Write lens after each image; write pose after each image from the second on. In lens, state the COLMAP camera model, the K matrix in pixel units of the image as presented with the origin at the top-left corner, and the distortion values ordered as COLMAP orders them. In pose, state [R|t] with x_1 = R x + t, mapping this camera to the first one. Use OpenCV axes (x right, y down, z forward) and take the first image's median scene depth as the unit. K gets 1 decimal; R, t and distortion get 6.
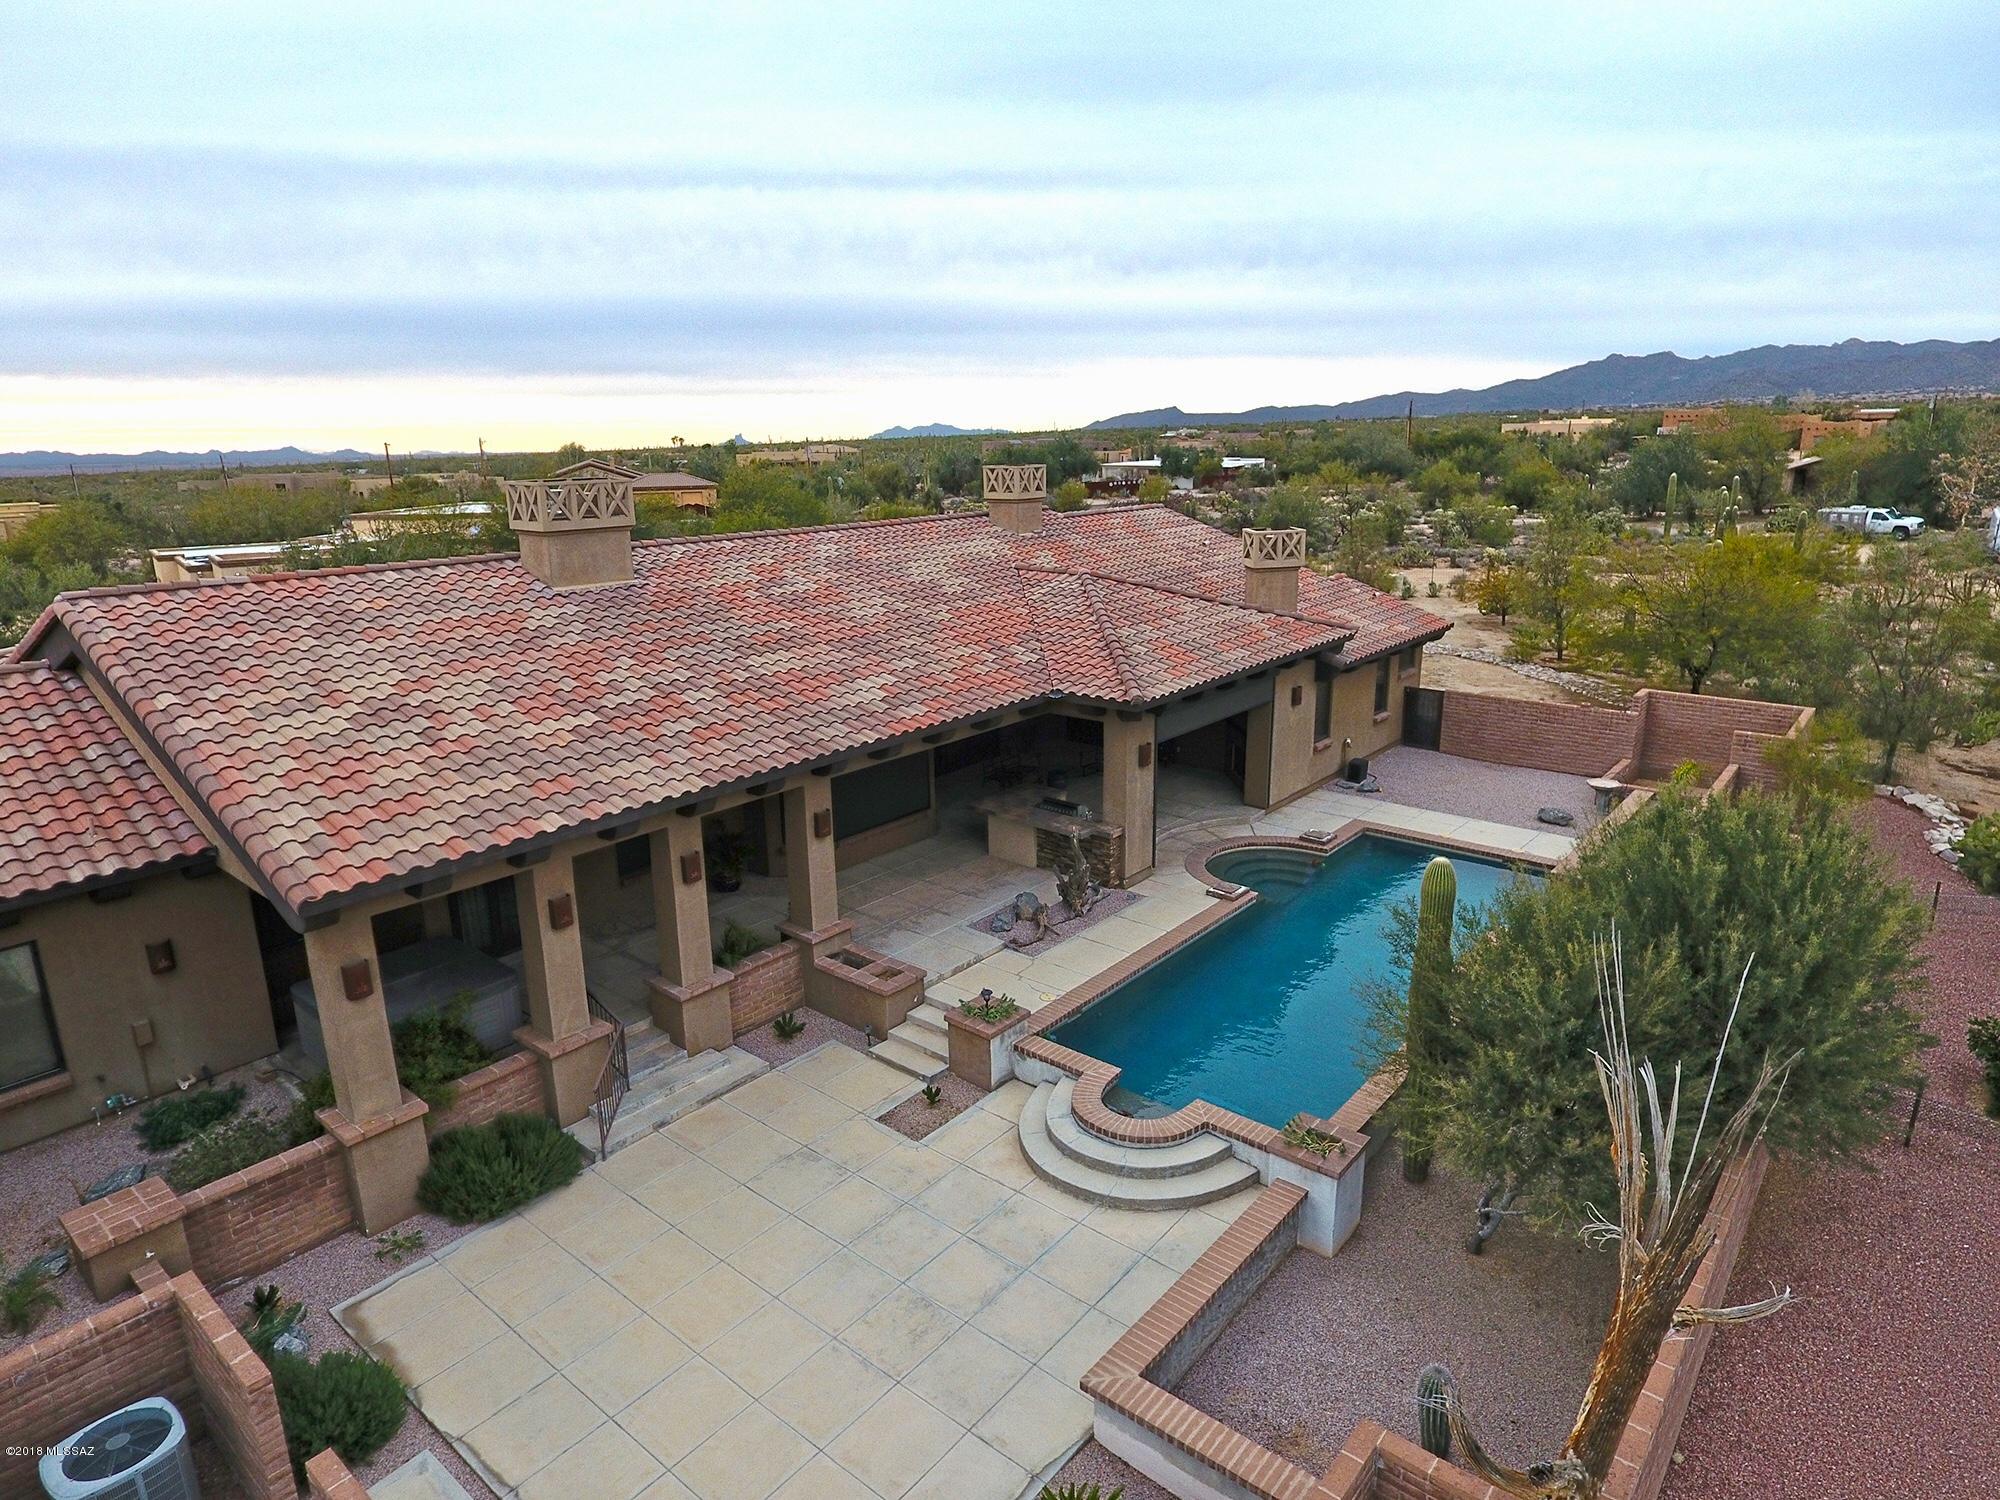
lens RADIAL K [[1201.7, 0, 1034.6], [0, 1201.7, 746.8], [0, 0, 1]] dist [-0.007888, 0.001487]
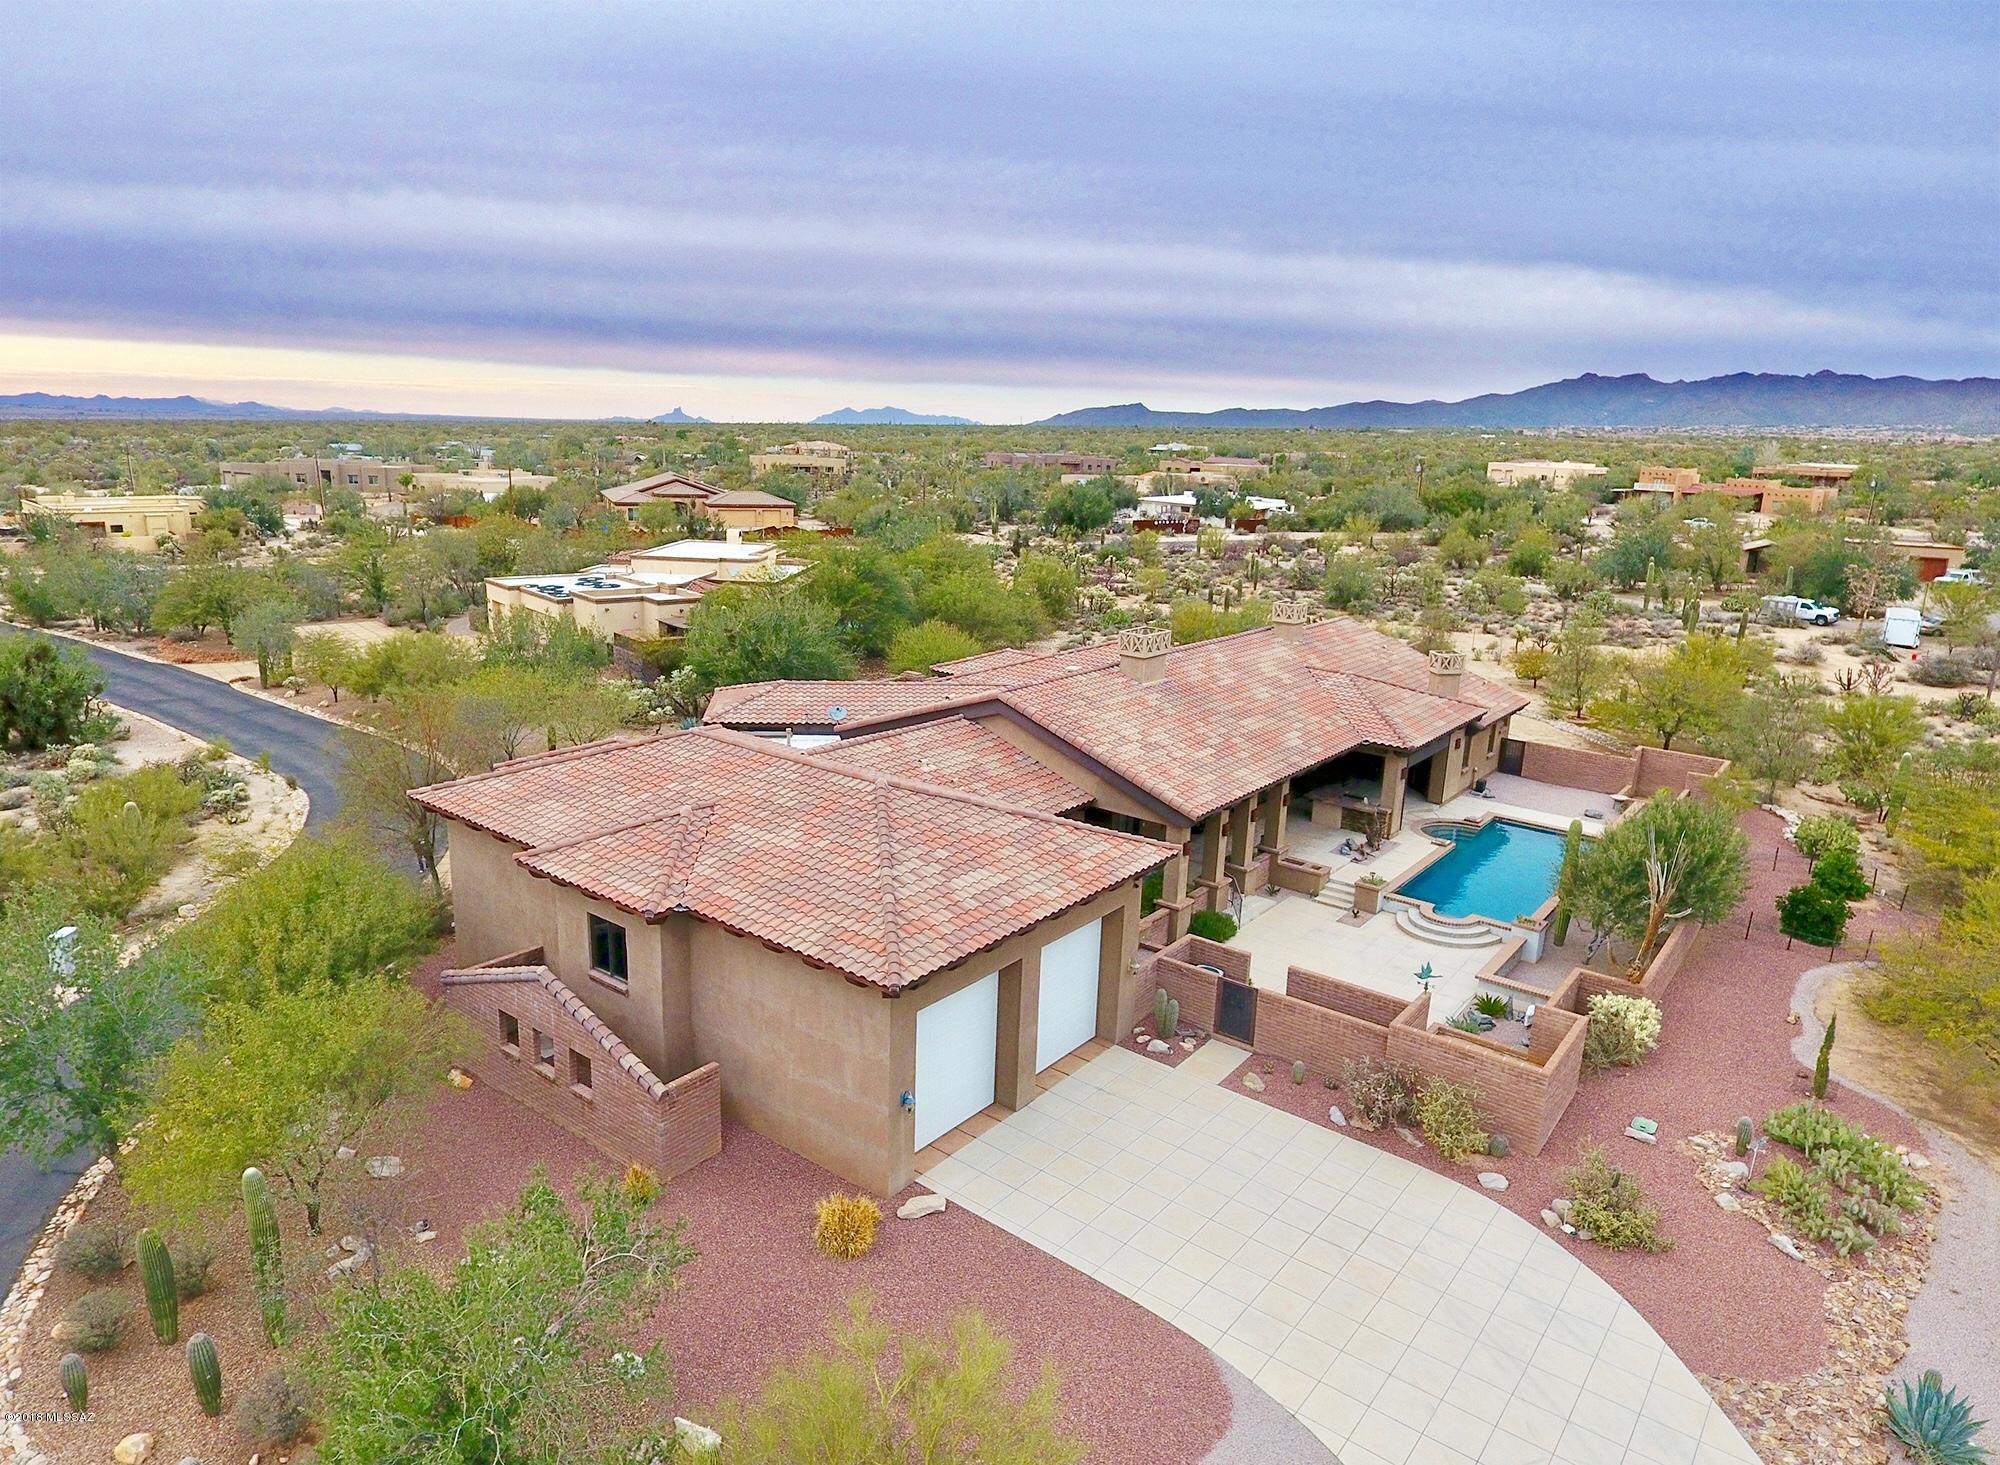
lens RADIAL K [[1254.2, 0, 1046.9], [0, 1254.2, 740.1], [0, 0, 1]] dist [-0.004760, 0.000084]
pose [[0.997968, 0.039091, 0.050324, -0.463545], [-0.038576, 0.999193, -0.011164, -0.002074], [-0.050720, 0.009200, 0.998671, -0.812027]]
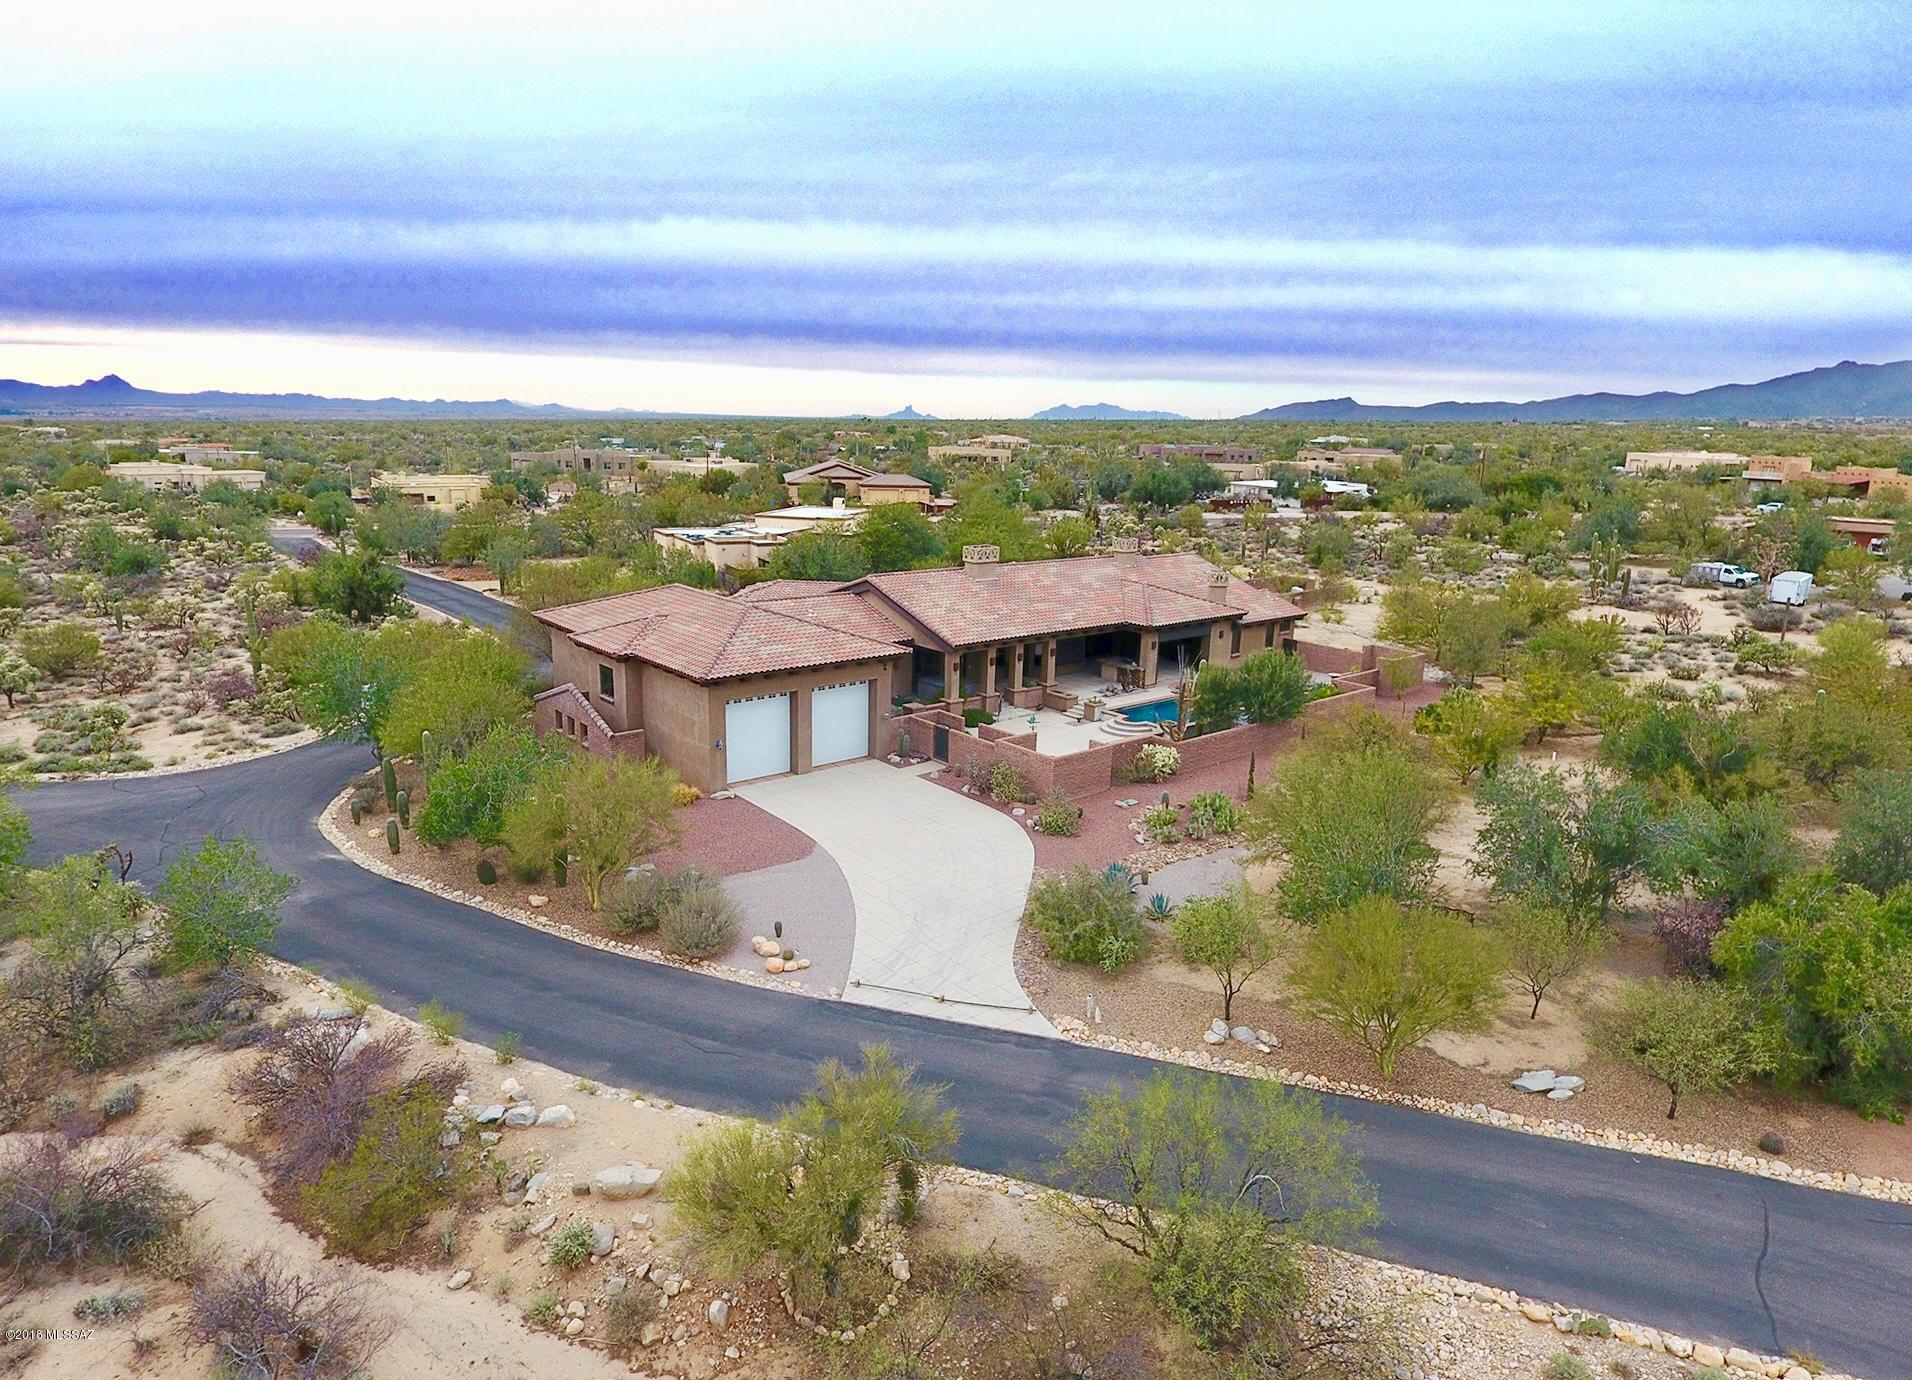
lens RADIAL K [[1187.3, 0, 991.1], [0, 1187.3, 722.8], [0, 0, 1]] dist [-0.003076, -0.001821]
pose [[0.984907, 0.083703, -0.151498, 0.117946], [-0.083939, 0.996459, 0.004849, 0.167850], [0.151367, 0.007941, 0.988446, -1.537066]]
